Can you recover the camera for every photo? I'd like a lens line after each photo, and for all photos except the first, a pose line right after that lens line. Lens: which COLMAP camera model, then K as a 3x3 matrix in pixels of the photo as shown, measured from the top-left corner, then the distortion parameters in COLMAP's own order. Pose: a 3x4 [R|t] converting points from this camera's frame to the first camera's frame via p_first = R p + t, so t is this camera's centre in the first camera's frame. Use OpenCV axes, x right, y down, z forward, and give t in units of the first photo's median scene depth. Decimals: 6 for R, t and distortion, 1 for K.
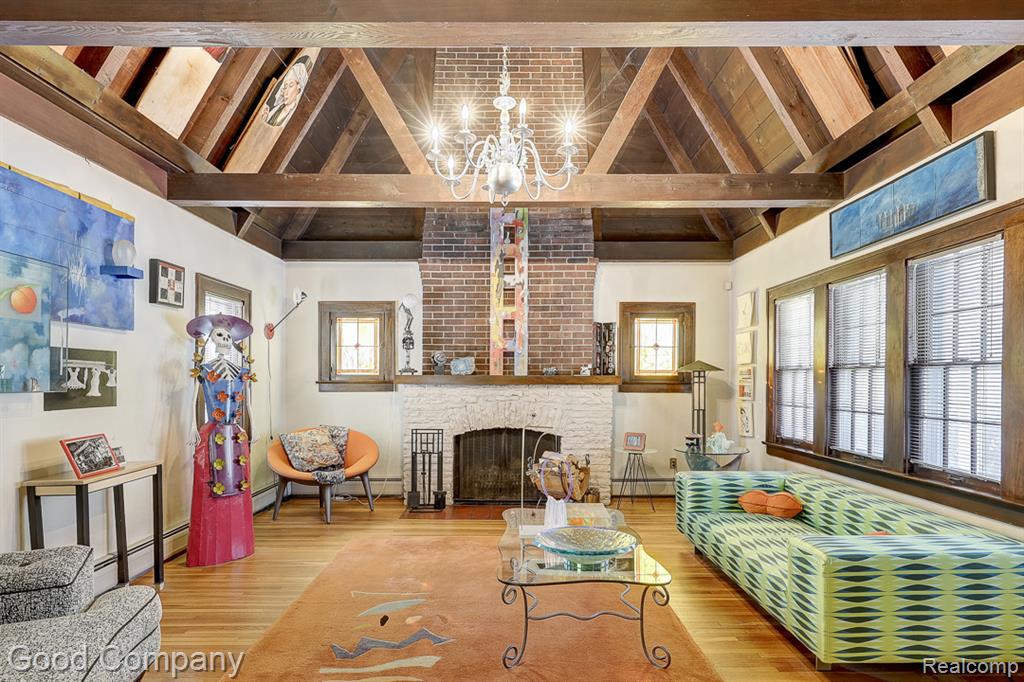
lens RADIAL K [[436.0, 0, 492.7], [0, 436.0, 343.3], [0, 0, 1]] dist [0.000473, 0.000030]
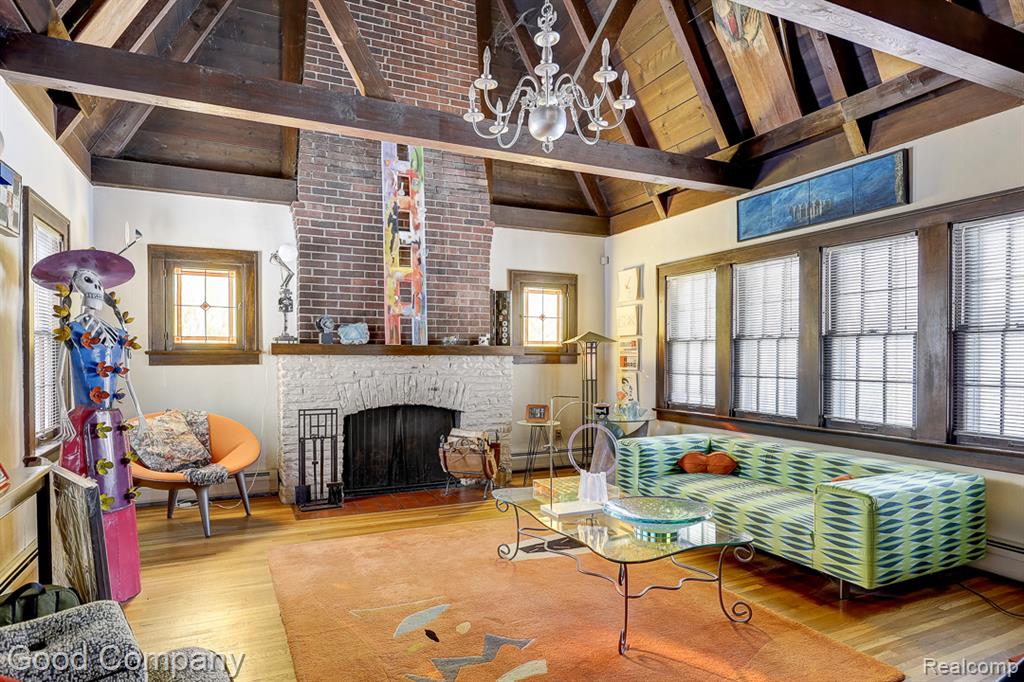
lens RADIAL K [[484.6, 0, 406.7], [0, 484.6, 319.5], [0, 0, 1]] dist [-0.001279, 0.000612]
pose [[0.939482, 0.026119, 0.341600, -0.310904], [-0.029422, 0.999557, 0.004493, 0.018260], [-0.341332, -0.014272, 0.939835, 0.082746]]
